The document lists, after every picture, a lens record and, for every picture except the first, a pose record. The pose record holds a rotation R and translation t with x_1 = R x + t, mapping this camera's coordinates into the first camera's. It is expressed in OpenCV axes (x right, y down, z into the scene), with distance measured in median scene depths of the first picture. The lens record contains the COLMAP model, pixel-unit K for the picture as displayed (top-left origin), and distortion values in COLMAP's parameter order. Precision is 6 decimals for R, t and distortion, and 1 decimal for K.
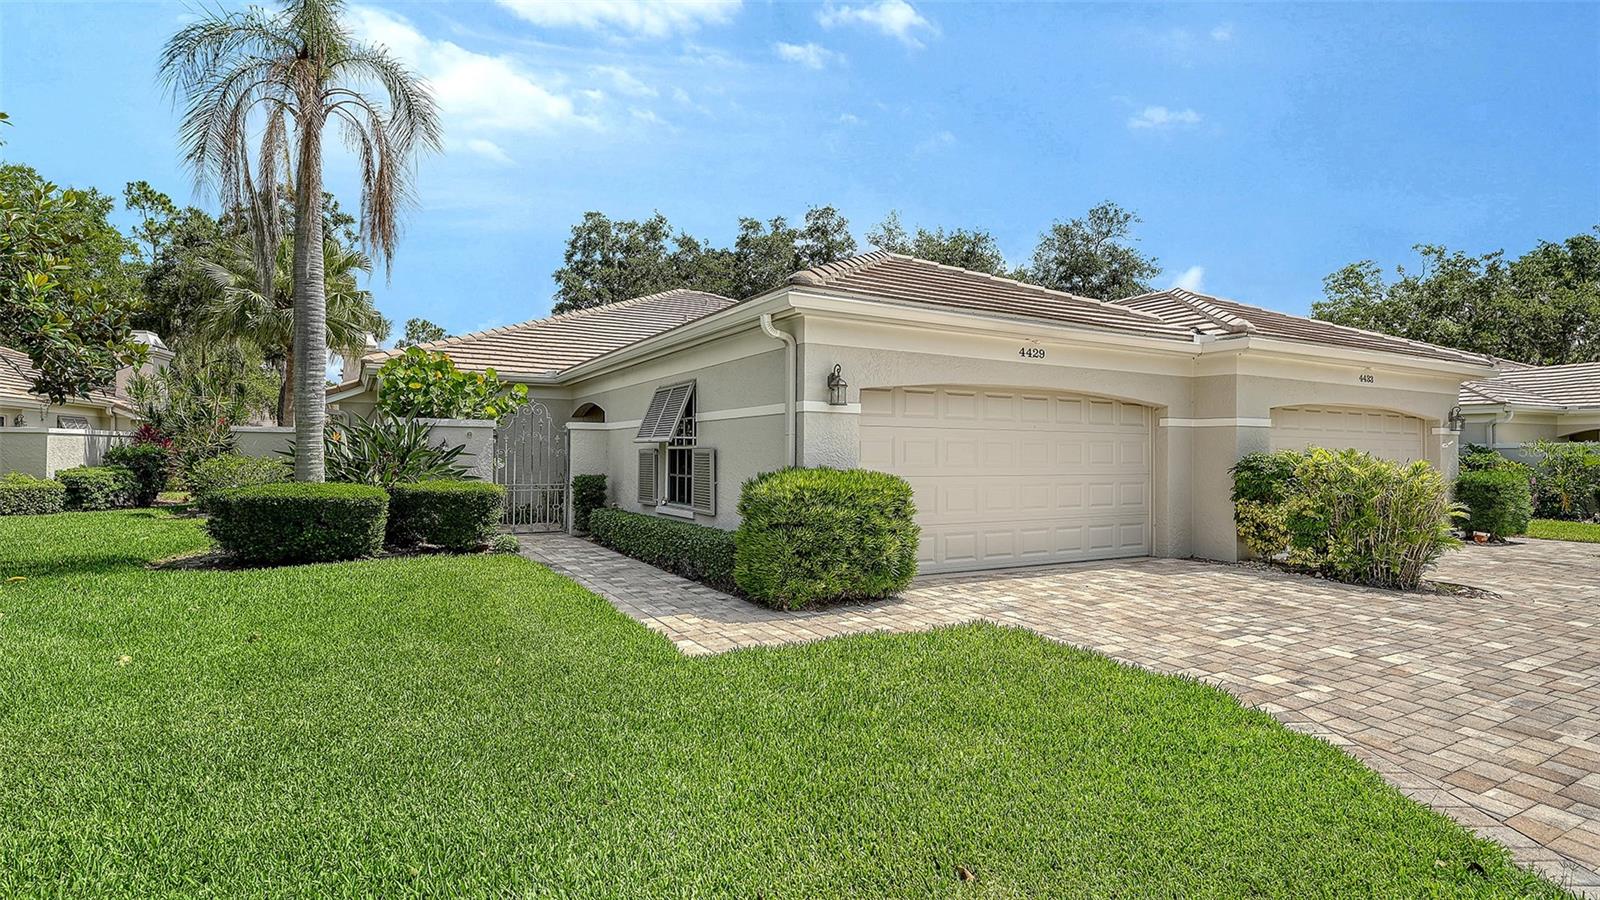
lens RADIAL K [[775.0, 0, 802.1], [0, 775.0, 455.7], [0, 0, 1]] dist [-0.023461, 0.001697]
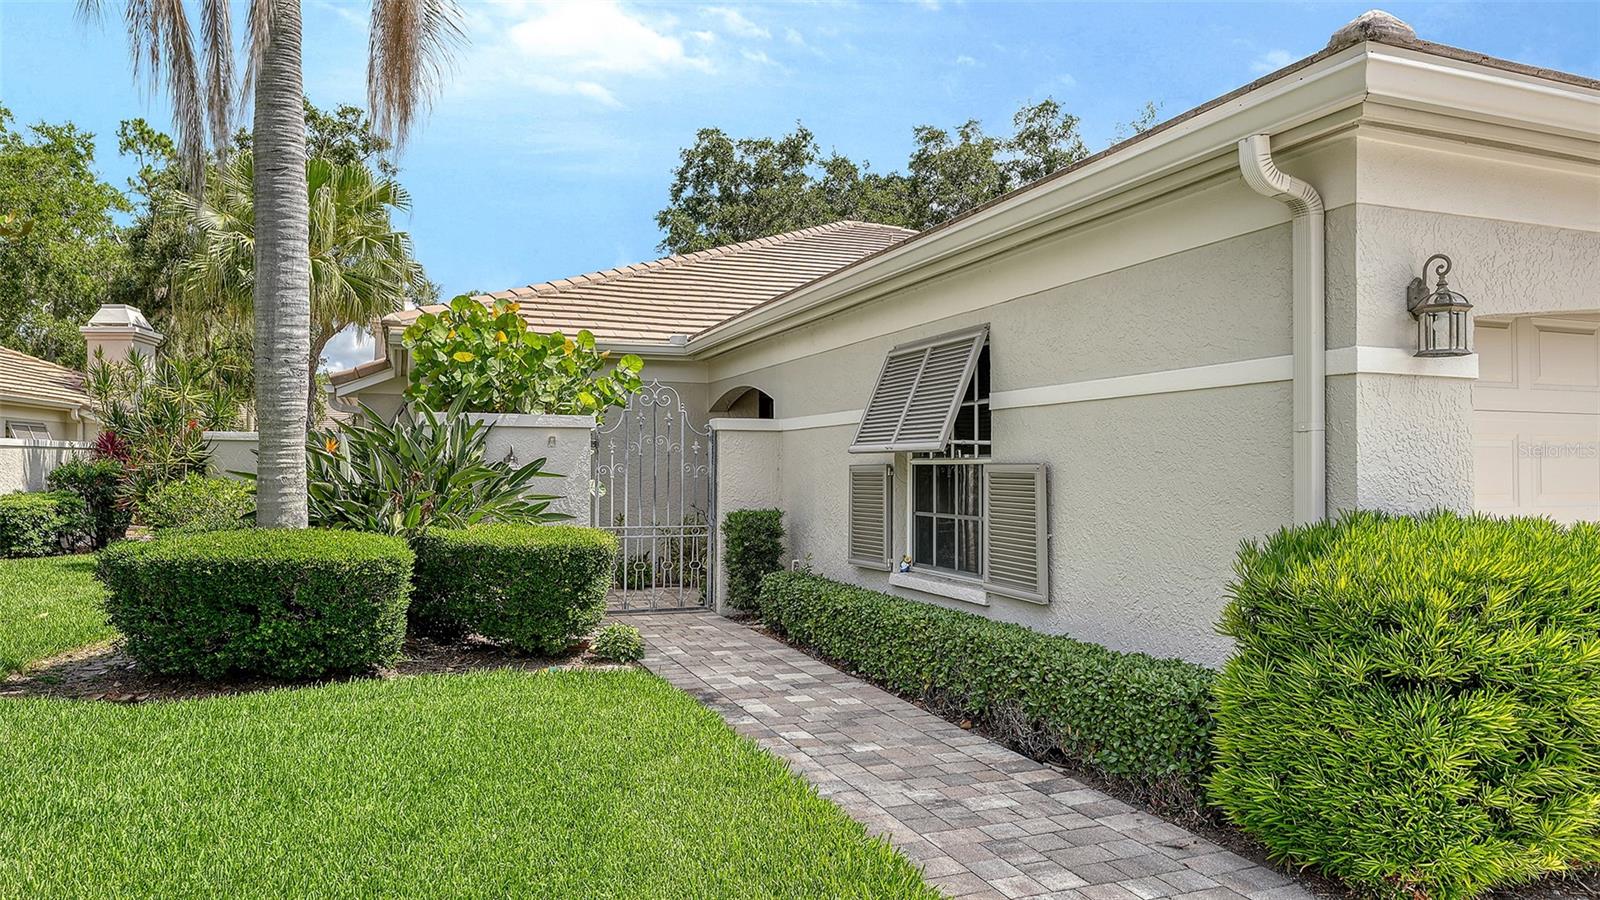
lens RADIAL K [[1044.2, 0, 802.2], [0, 1044.2, 451.5], [0, 0, 1]] dist [-0.011562, -0.003735]
pose [[0.986828, -0.007346, -0.161608, -0.115672], [0.004619, 0.999841, -0.017245, -0.004826], [0.161709, 0.016271, 0.986704, 0.249091]]
